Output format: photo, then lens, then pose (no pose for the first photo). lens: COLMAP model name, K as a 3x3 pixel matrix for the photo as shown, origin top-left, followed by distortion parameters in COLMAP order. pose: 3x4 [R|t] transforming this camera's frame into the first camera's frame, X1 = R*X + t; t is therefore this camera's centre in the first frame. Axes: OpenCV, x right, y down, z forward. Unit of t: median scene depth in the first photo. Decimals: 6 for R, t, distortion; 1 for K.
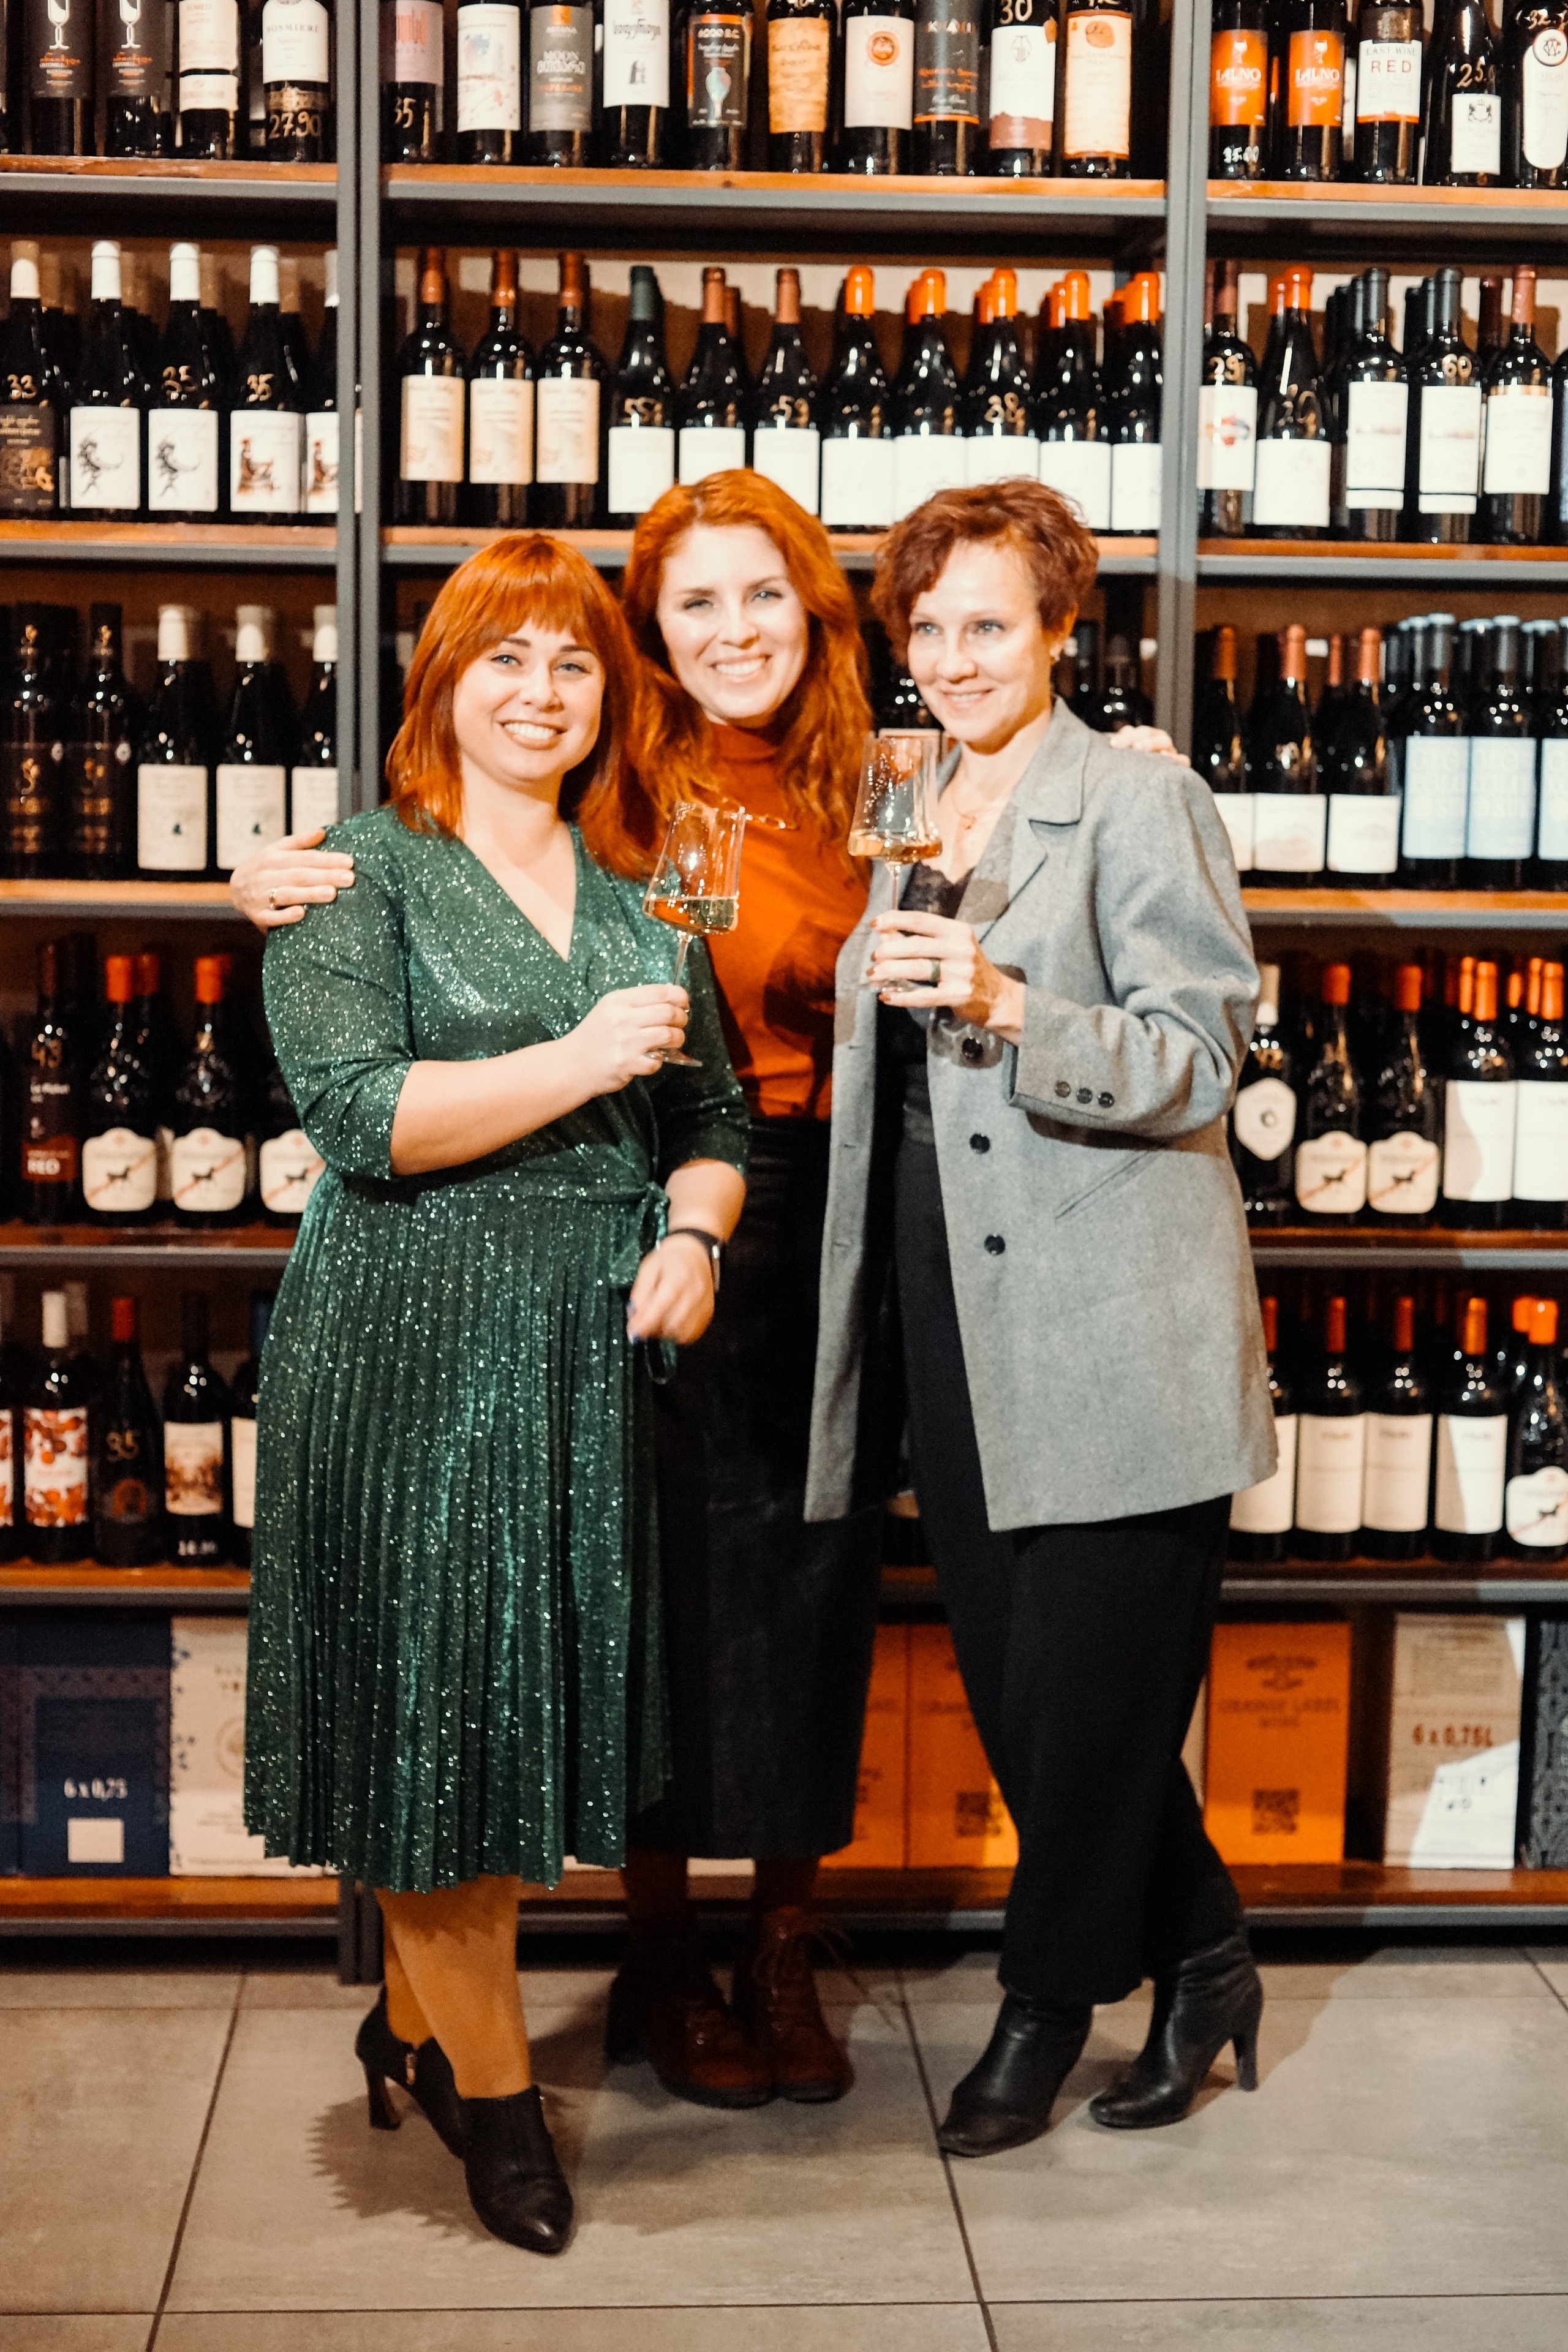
lens RADIAL K [[3646.0, 0, 763.6], [0, 3646.0, 1150.1], [0, 0, 1]] dist [0.006202, 0.000000]
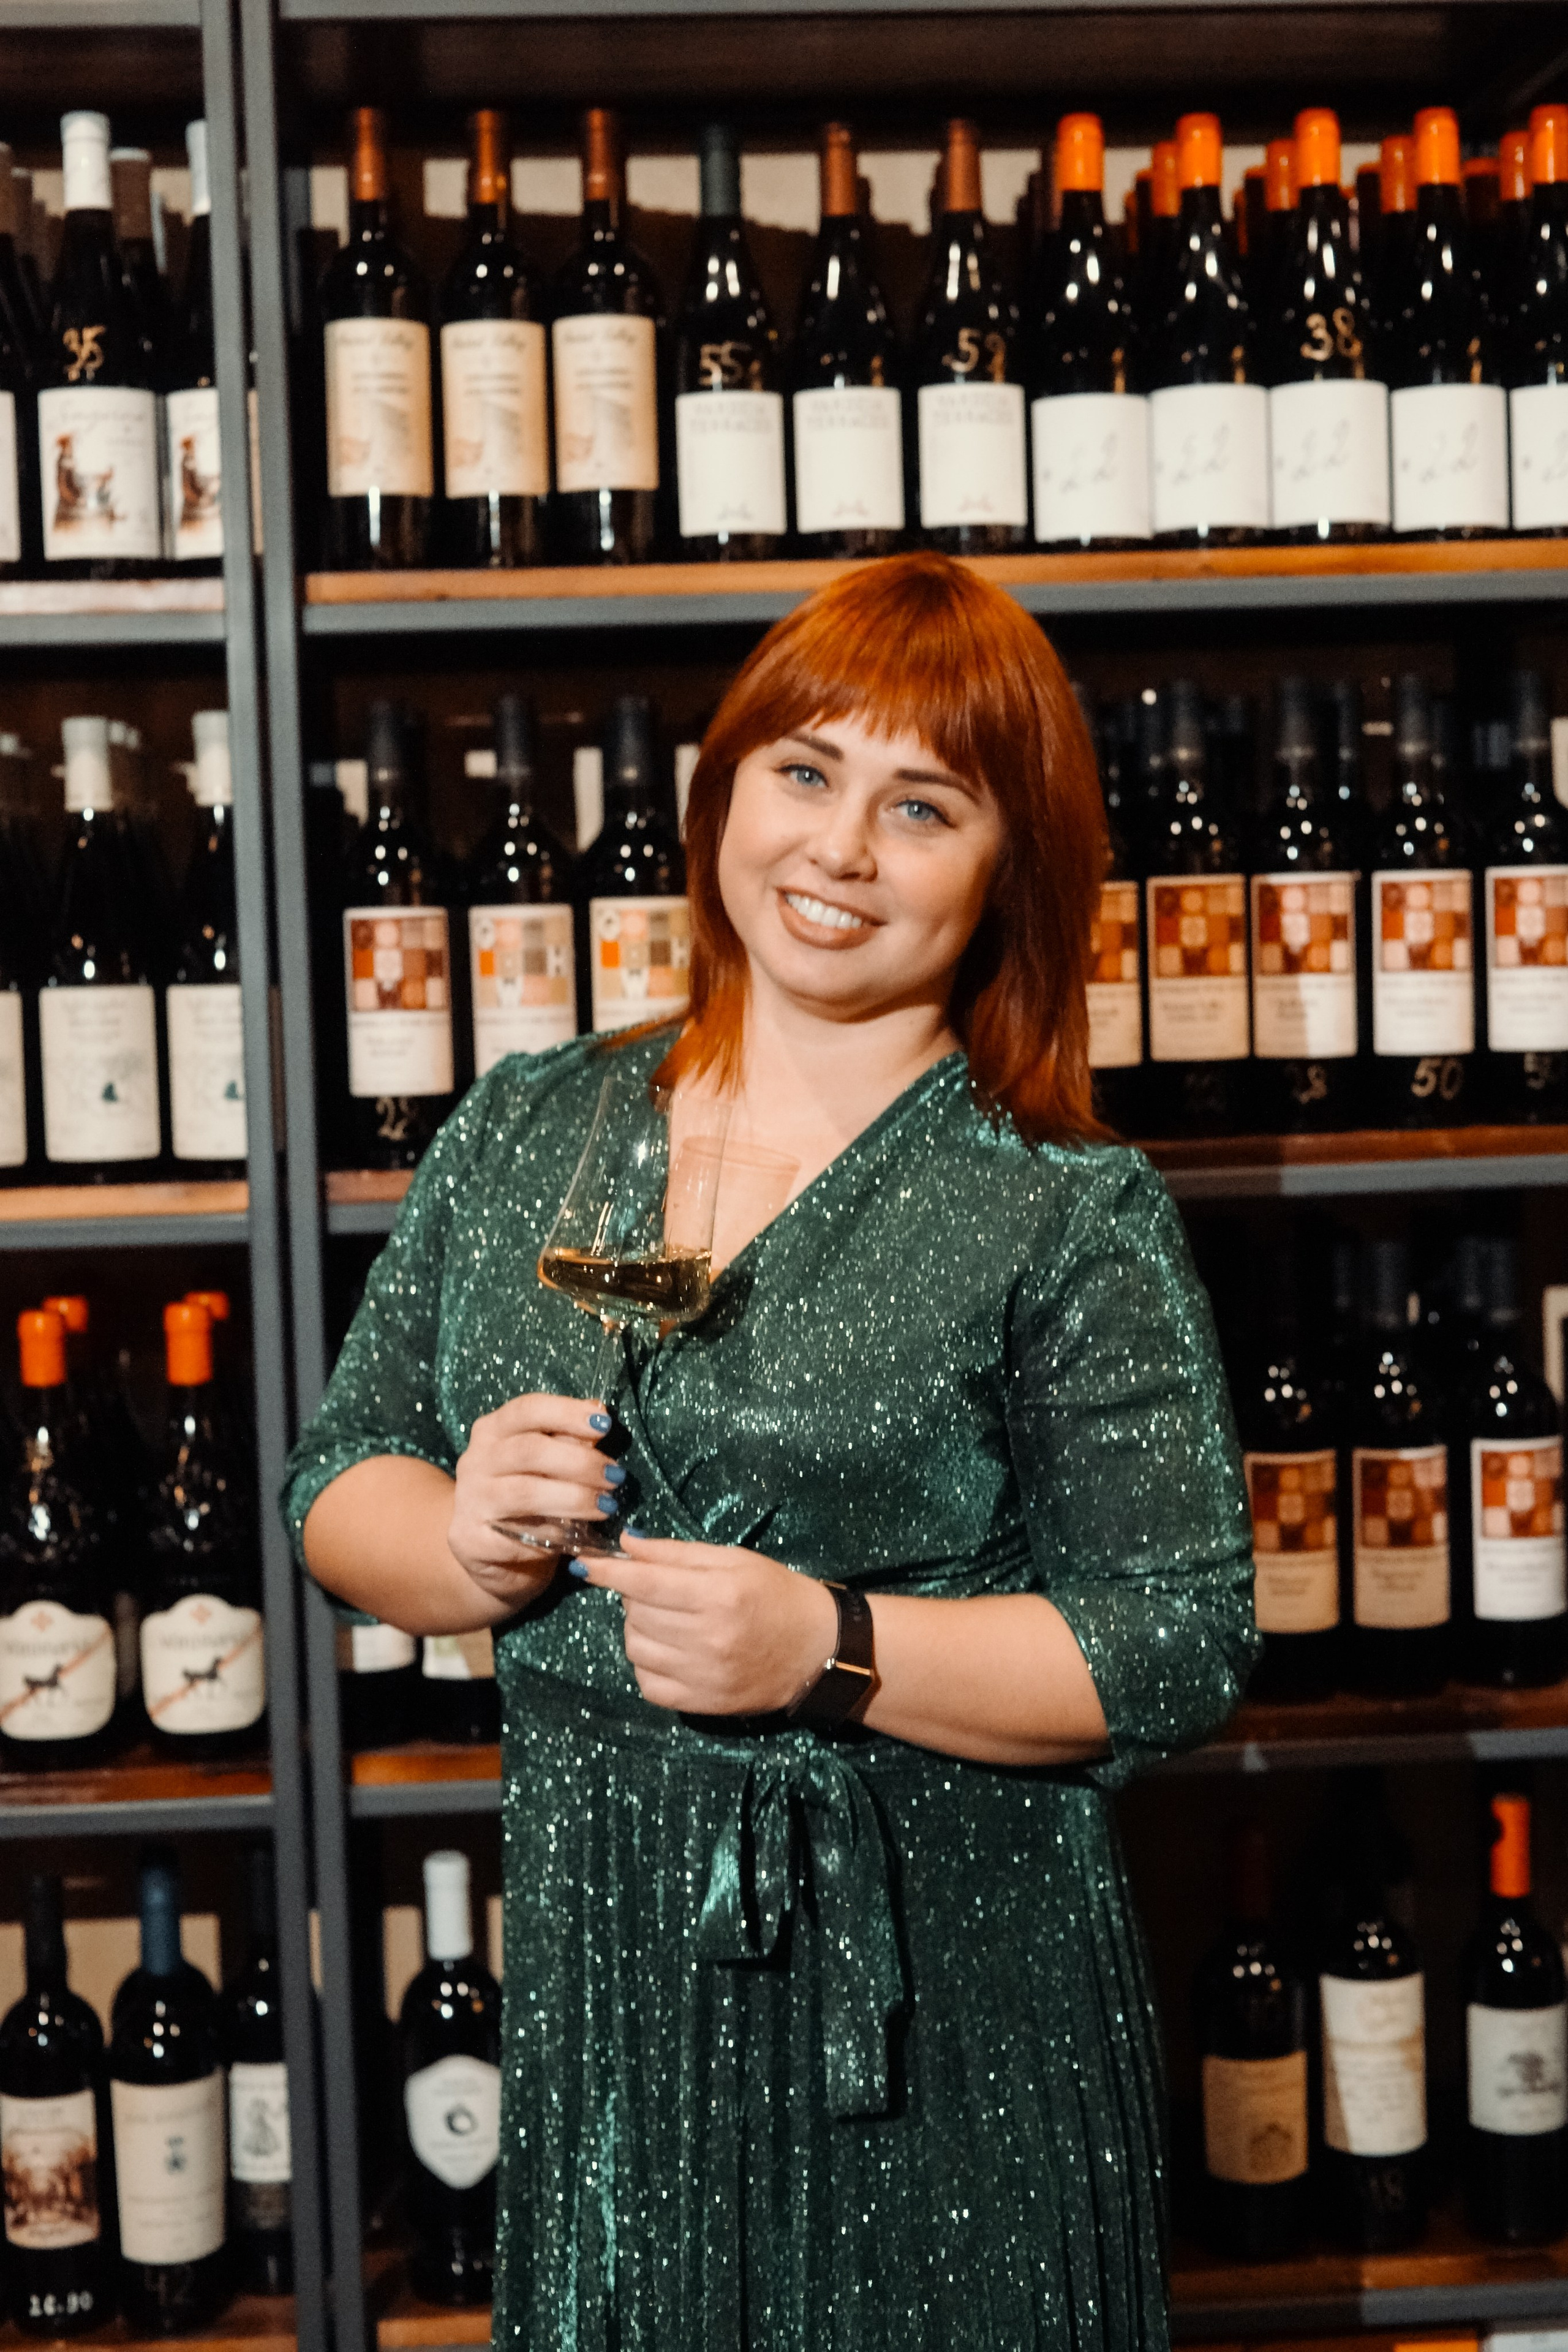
lens RADIAL K [[3646.0, 0, 761.1], [0, 3646.0, 1127.8], [0, 0, 1]] dist [0.006202, 0.000000]
pose [[0.998863, -0.046581, 0.010147, -0.039919], [0.047030, 0.997651, -0.049805, -0.048044], [-0.007803, 0.050225, 0.998707, 0.410008]]
